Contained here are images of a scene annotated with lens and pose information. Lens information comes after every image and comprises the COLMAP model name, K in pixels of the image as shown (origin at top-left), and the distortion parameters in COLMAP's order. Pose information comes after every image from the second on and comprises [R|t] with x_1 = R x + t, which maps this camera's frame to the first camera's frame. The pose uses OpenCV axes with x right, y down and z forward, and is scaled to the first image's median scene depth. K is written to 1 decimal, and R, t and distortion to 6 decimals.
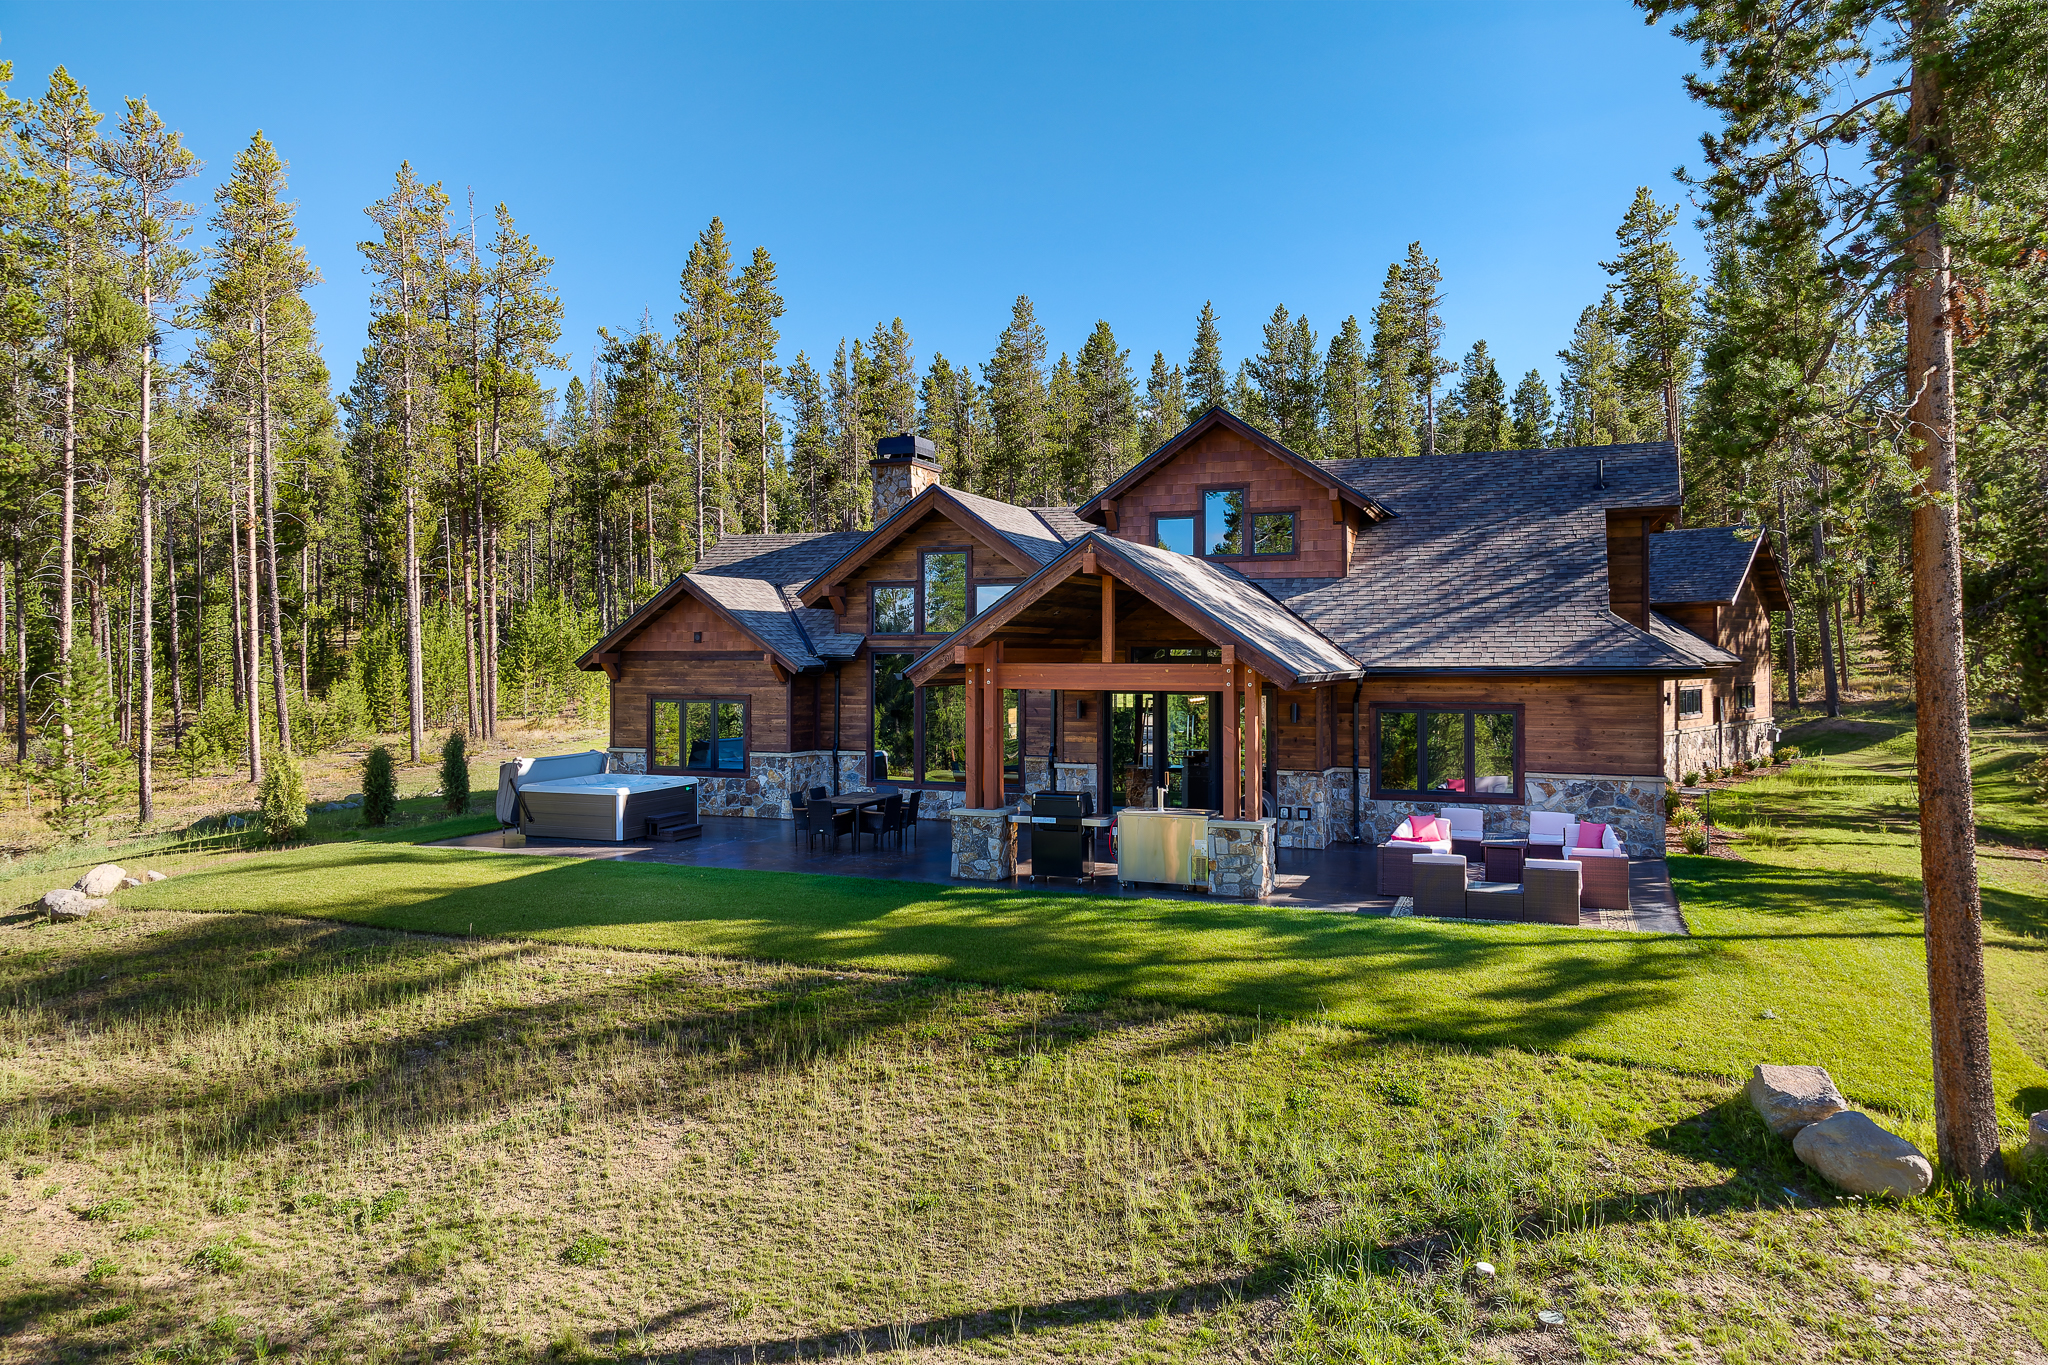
lens RADIAL K [[1458.3, 0, 1024.0], [0, 1458.3, 682.5], [0, 0, 1]] dist [-0.000936, -0.000306]
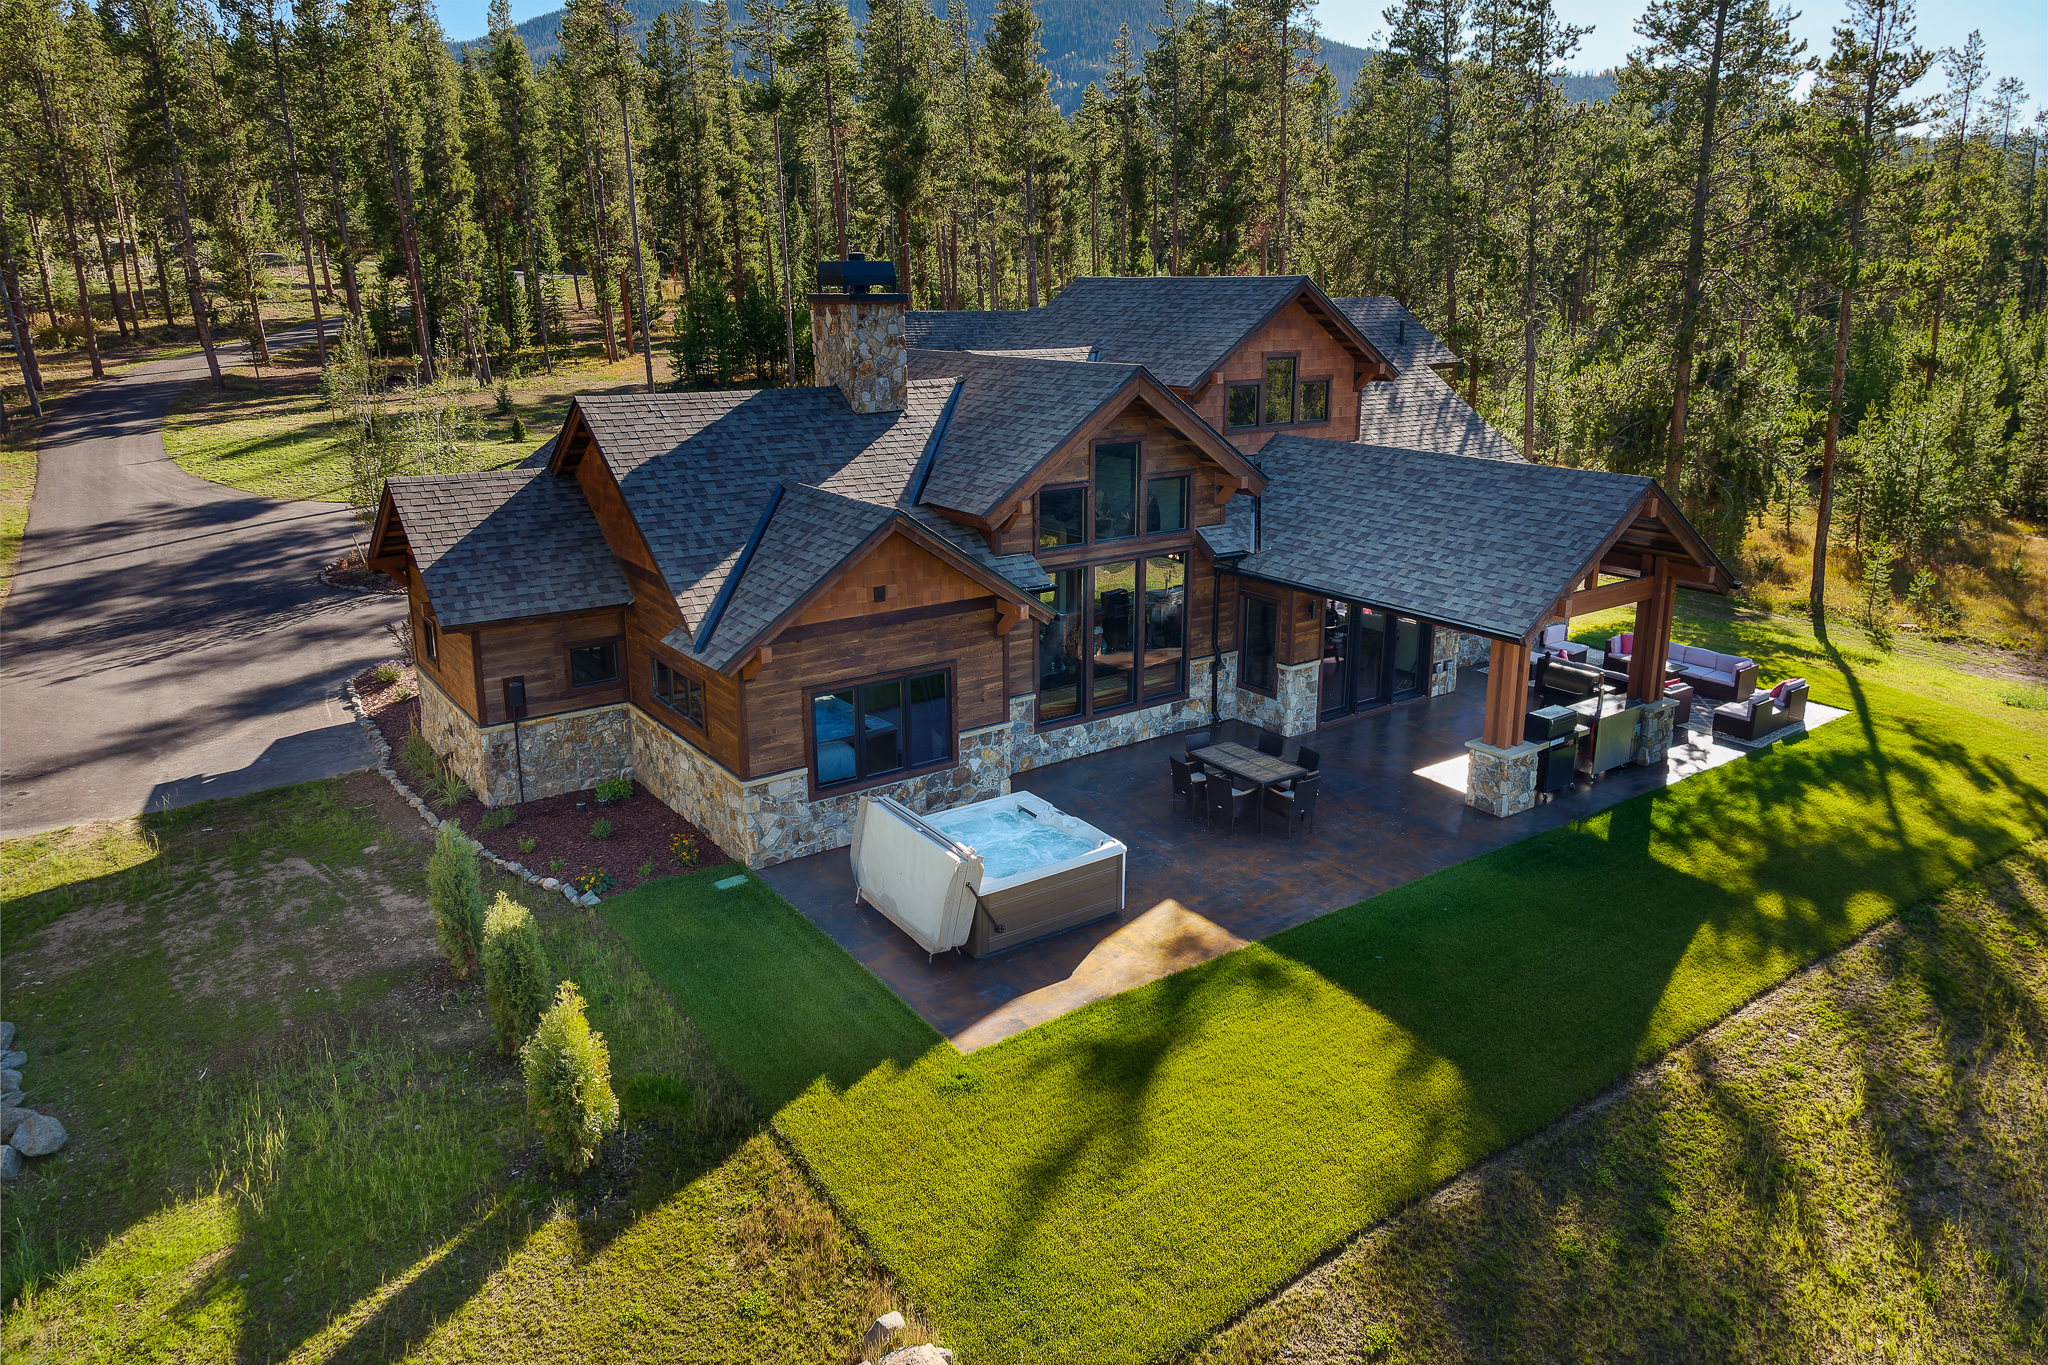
lens RADIAL K [[1400.8, 0, 1024.0], [0, 1400.8, 682.5], [0, 0, 1]] dist [-0.000055, 0.000034]
pose [[0.493383, -0.246088, 0.834275, -0.769845], [0.011516, 0.960907, 0.276631, -0.177096], [-0.869736, -0.126877, 0.476929, 0.635269]]
